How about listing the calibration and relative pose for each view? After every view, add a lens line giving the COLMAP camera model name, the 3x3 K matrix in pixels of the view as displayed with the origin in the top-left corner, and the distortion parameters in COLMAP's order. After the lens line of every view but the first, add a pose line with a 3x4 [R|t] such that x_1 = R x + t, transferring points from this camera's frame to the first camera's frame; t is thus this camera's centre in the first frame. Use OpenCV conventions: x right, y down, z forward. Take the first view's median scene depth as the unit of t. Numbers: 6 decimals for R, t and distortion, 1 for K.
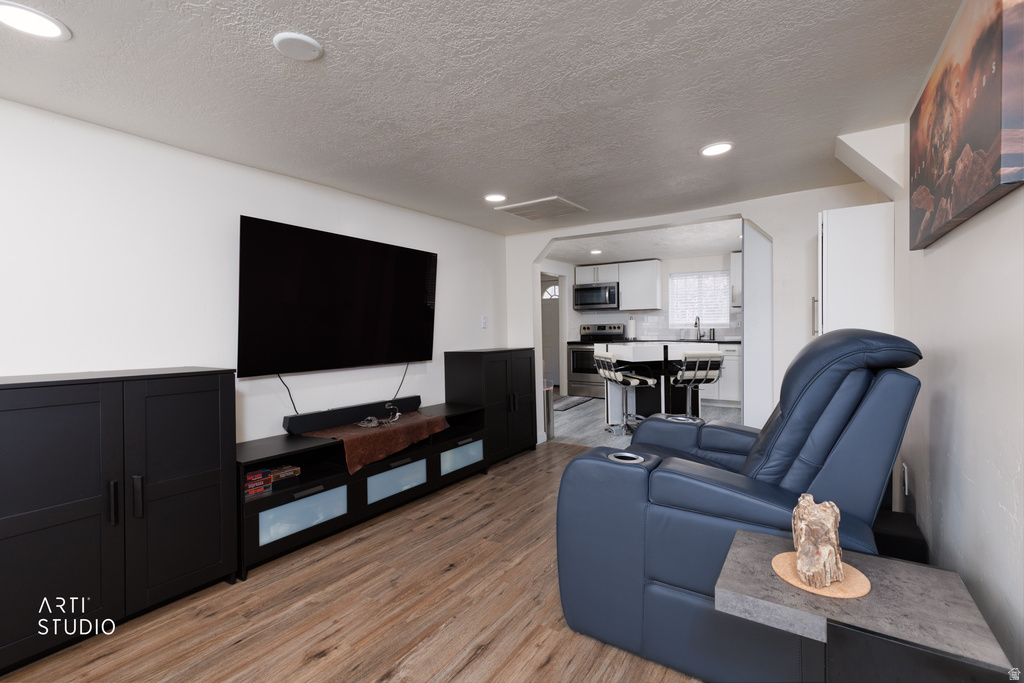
lens RADIAL K [[455.4, 0, 511.4], [0, 455.4, 337.4], [0, 0, 1]] dist [0.000107, -0.000011]
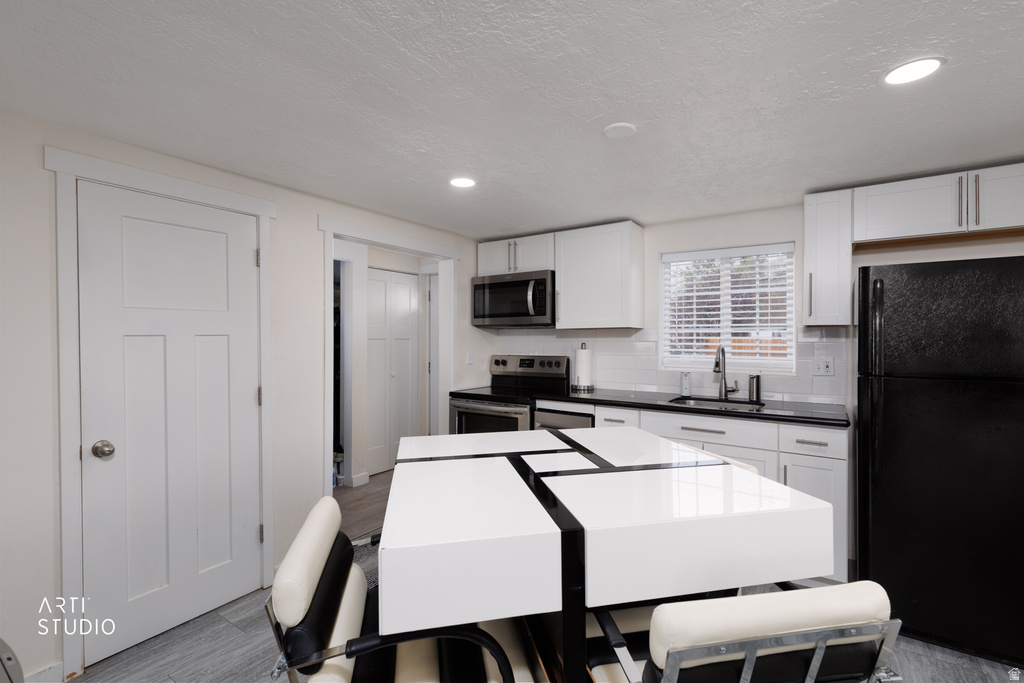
lens RADIAL K [[459.3, 0, 514.8], [0, 459.3, 339.2], [0, 0, 1]] dist [0.003035, -0.000078]
pose [[0.999757, 0.012881, -0.017866, 0.443464], [-0.013228, 0.999723, -0.019468, -0.085159], [0.017610, 0.019699, 0.999651, 1.122954]]
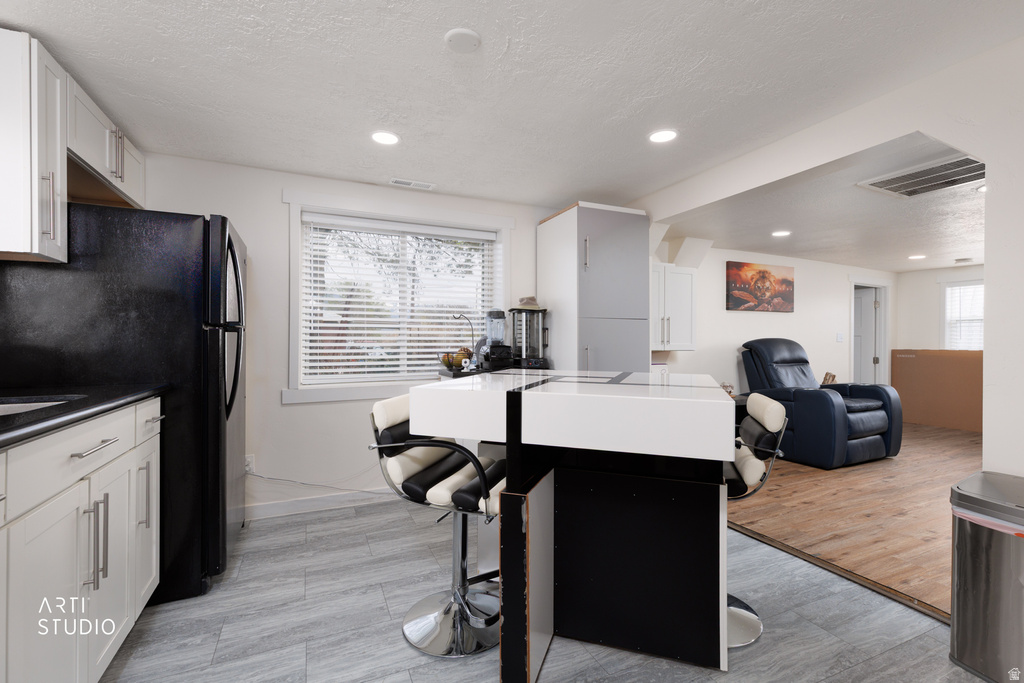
lens RADIAL K [[459.3, 0, 514.8], [0, 459.3, 339.2], [0, 0, 1]] dist [0.003035, -0.000078]
pose [[-0.843240, 0.014869, 0.537332, 0.253794], [0.022581, 0.999715, 0.007774, -0.034793], [-0.537063, 0.018689, -0.843335, 2.059728]]
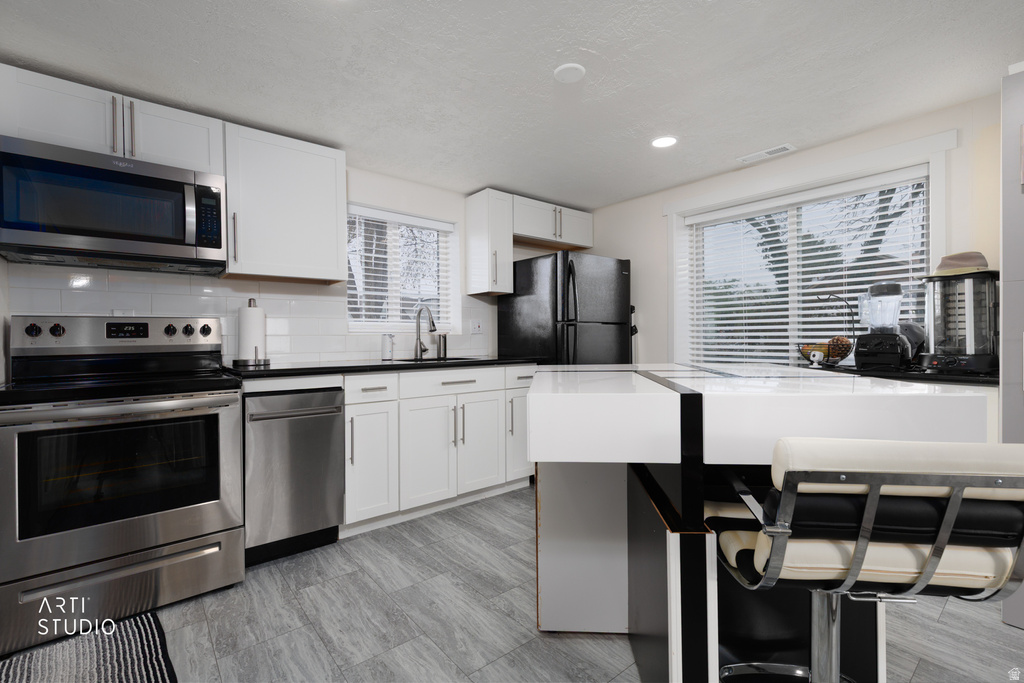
lens RADIAL K [[459.3, 0, 514.8], [0, 459.3, 339.2], [0, 0, 1]] dist [0.003035, -0.000078]
pose [[0.287615, 0.006471, 0.957724, -0.011719], [0.025436, 0.999573, -0.014392, -0.011395], [-0.957408, 0.028500, 0.287328, 1.585327]]
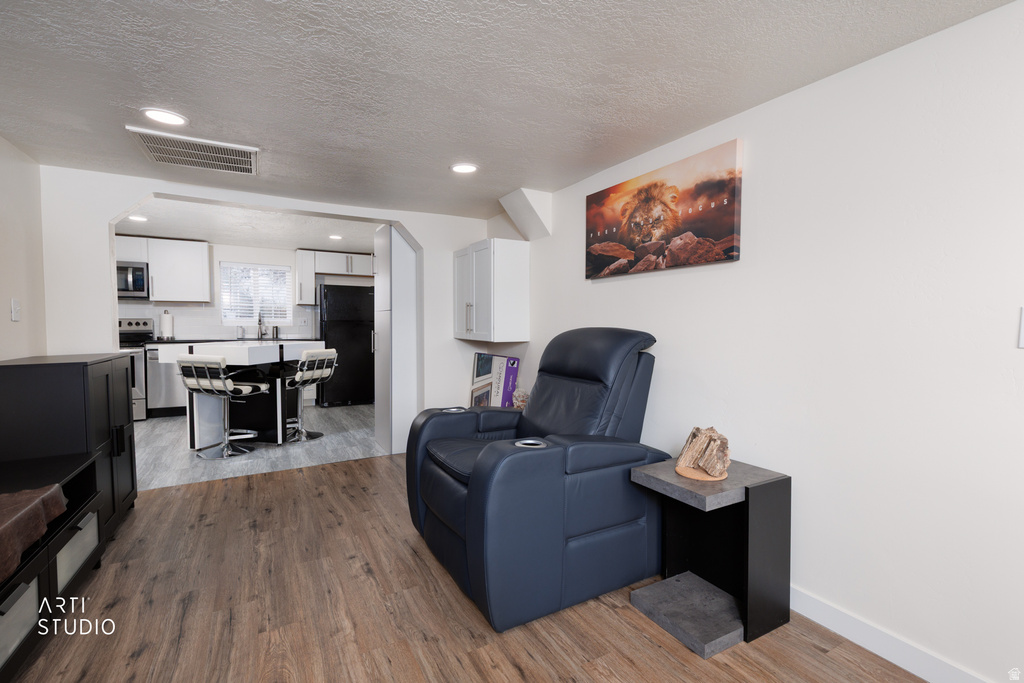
lens RADIAL K [[459.3, 0, 514.8], [0, 459.3, 339.2], [0, 0, 1]] dist [0.003035, -0.000078]
pose [[0.461699, -0.014890, 0.886912, -0.349096], [0.008167, 0.999888, 0.012535, -0.000982], [-0.886999, 0.001456, 0.461769, 0.248601]]
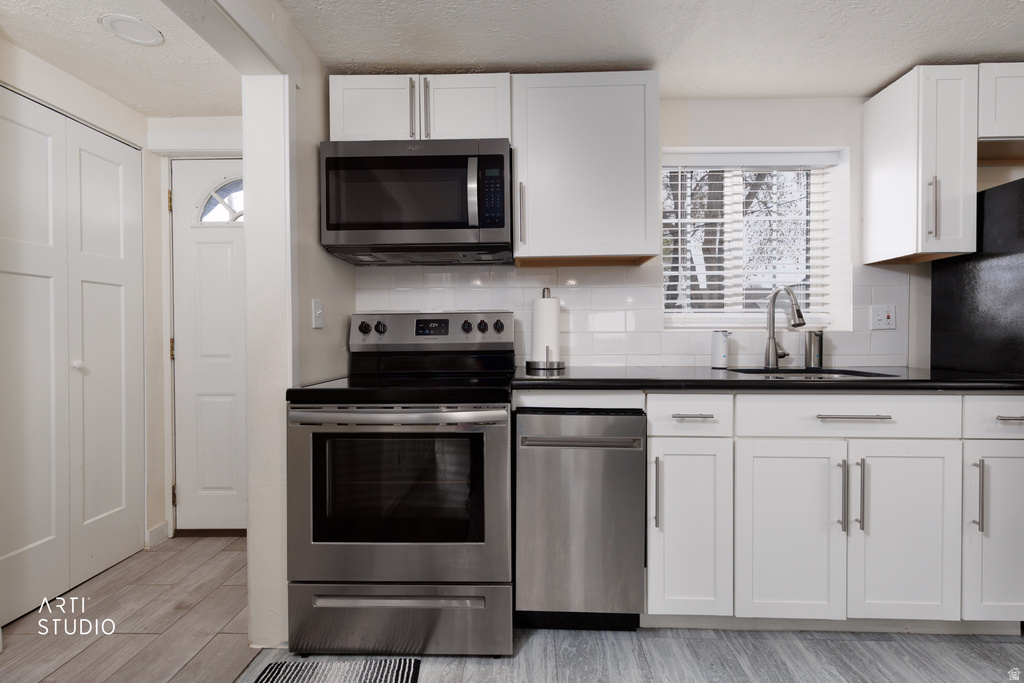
lens RADIAL K [[448.5, 0, 517.7], [0, 448.5, 338.4], [0, 0, 1]] dist [0.003552, 0.000365]
pose [[0.849297, 0.003453, 0.527905, 0.231191], [0.004569, 0.999893, -0.013890, -0.022936], [-0.527896, 0.014208, 0.849190, 1.717033]]
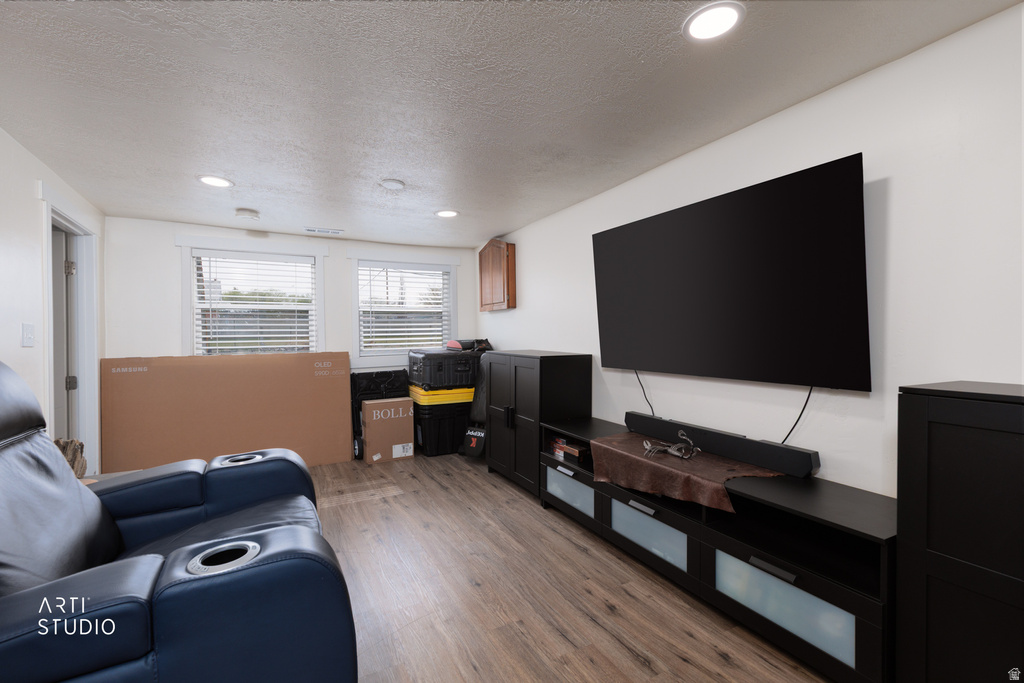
lens RADIAL K [[448.5, 0, 517.7], [0, 448.5, 338.4], [0, 0, 1]] dist [0.003552, 0.000365]
pose [[-0.456484, 0.022962, -0.889435, 0.399049], [-0.006897, 0.999546, 0.029344, -0.014996], [0.889705, 0.019530, -0.456118, 0.938780]]
